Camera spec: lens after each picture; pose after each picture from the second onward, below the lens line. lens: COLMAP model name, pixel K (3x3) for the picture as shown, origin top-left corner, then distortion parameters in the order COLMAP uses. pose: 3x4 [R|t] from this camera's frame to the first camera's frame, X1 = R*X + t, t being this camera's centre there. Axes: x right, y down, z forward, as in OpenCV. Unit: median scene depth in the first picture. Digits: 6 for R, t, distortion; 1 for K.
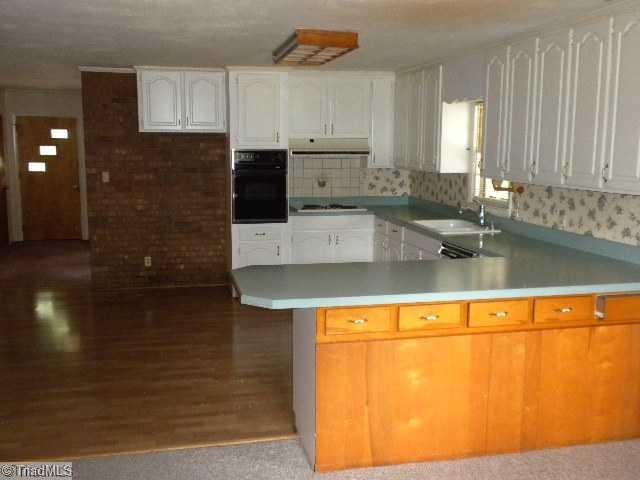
lens RADIAL K [[669.5, 0, 320.0], [0, 669.5, 240.0], [0, 0, 1]] dist [-0.120553, -0.001531]
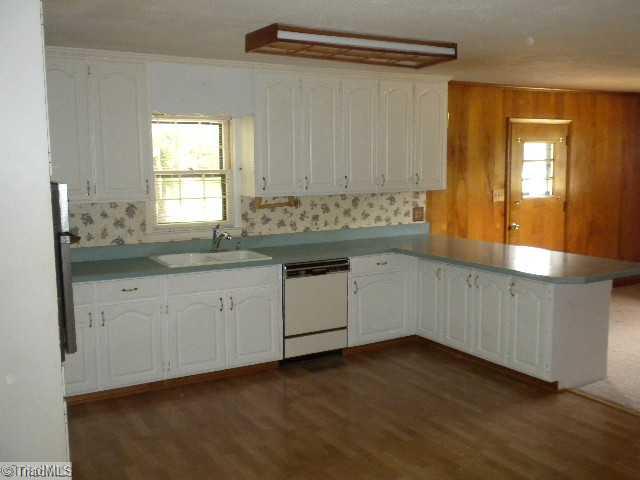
lens RADIAL K [[669.5, 0, 320.0], [0, 669.5, 240.0], [0, 0, 1]] dist [-0.120553, -0.001531]
pose [[-0.275024, -0.178071, 0.944803, -0.857152], [0.113014, 0.969898, 0.215698, -0.279792], [-0.954772, 0.166098, -0.246621, 1.362357]]
